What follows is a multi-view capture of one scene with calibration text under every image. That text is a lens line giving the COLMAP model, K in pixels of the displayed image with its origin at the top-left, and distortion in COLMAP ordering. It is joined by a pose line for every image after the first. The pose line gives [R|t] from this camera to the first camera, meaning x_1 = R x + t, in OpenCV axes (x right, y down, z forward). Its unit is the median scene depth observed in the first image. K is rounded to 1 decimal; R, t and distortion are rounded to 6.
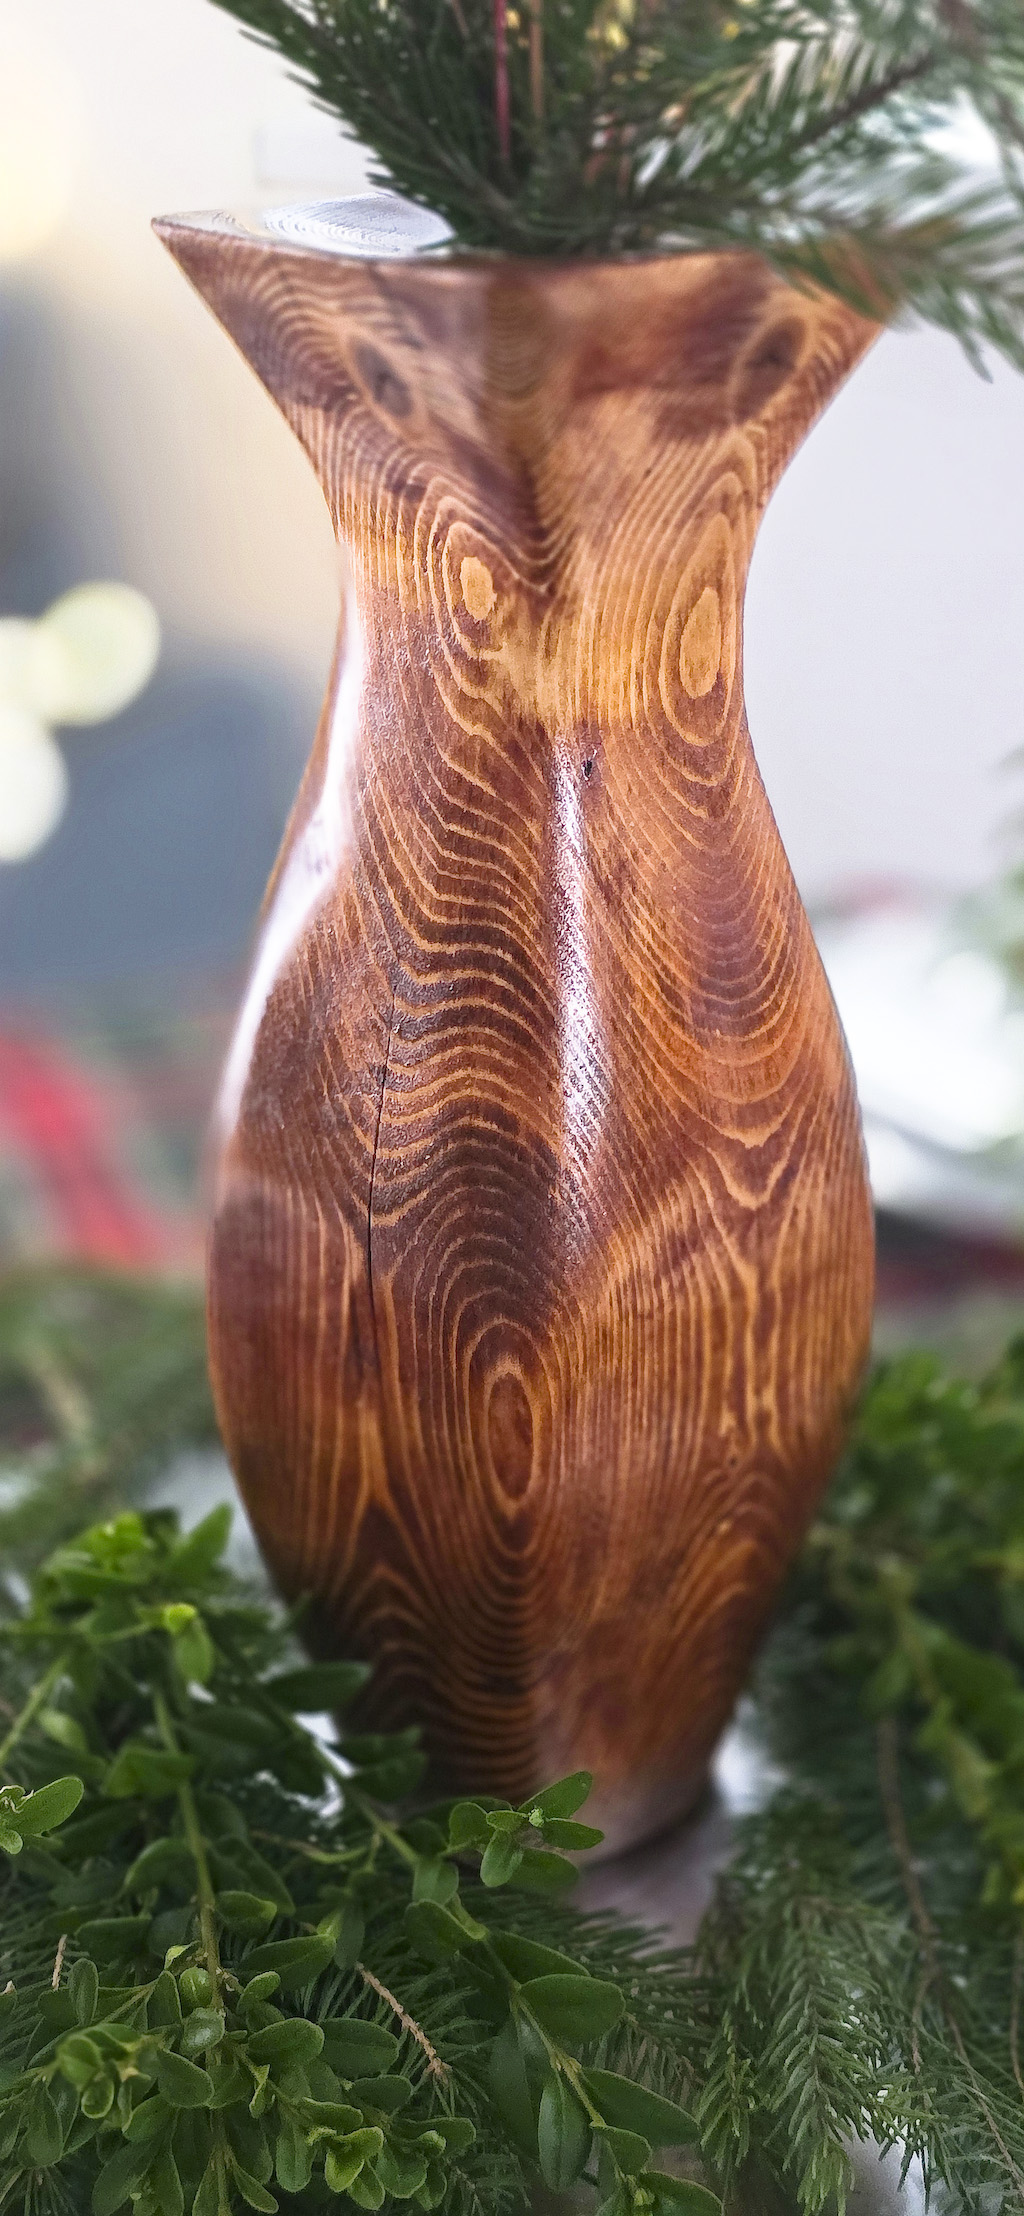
lens RADIAL K [[2524.4, 0, 512.0], [0, 2524.4, 1108.0], [0, 0, 1]] dist [-0.059572, -0.023305]
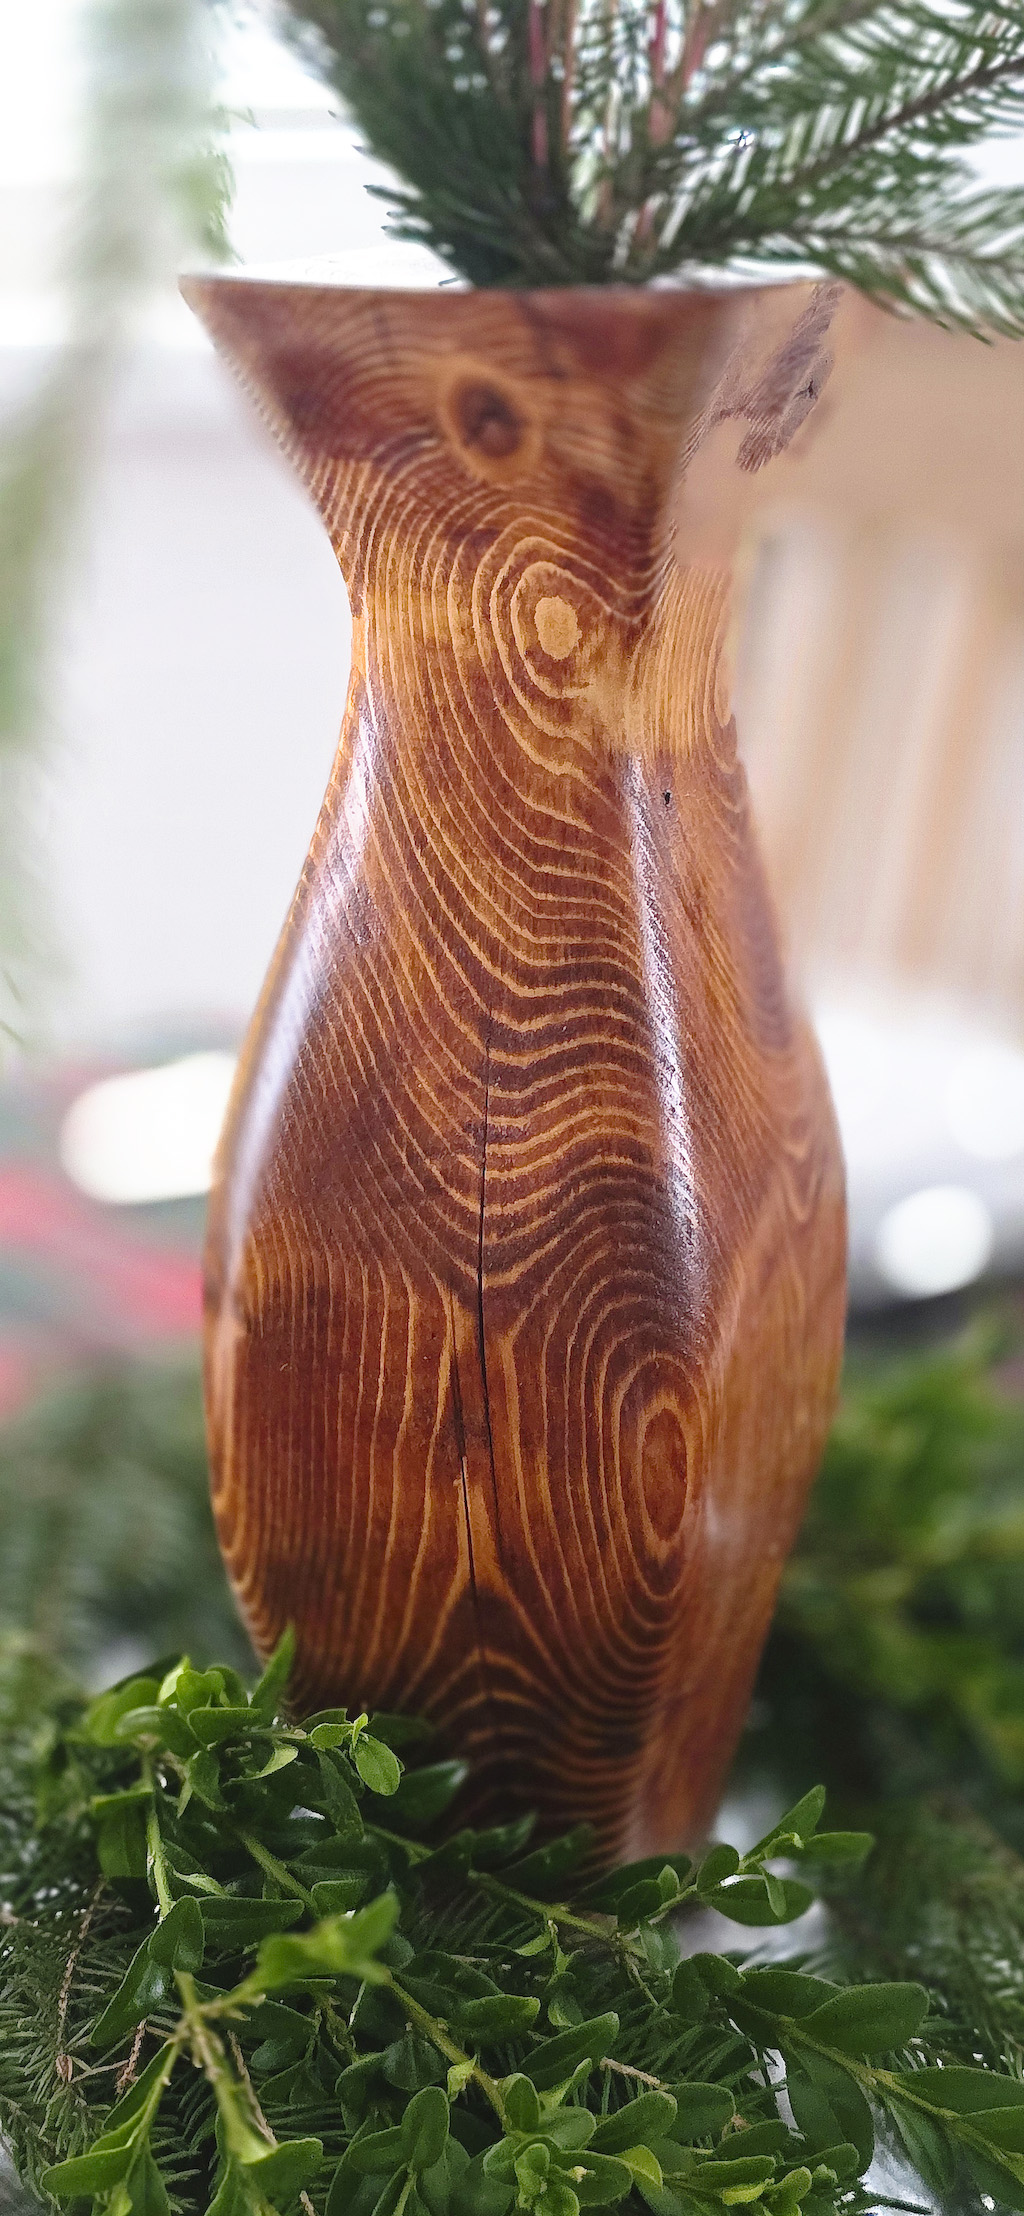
lens RADIAL K [[2524.4, 0, 512.0], [0, 2524.4, 1108.0], [0, 0, 1]] dist [-0.059572, -0.023305]
pose [[0.938493, -0.125255, 0.321780, -0.366828], [0.148159, 0.987817, -0.047600, 0.027218], [-0.311898, 0.092347, 0.945617, 0.071266]]
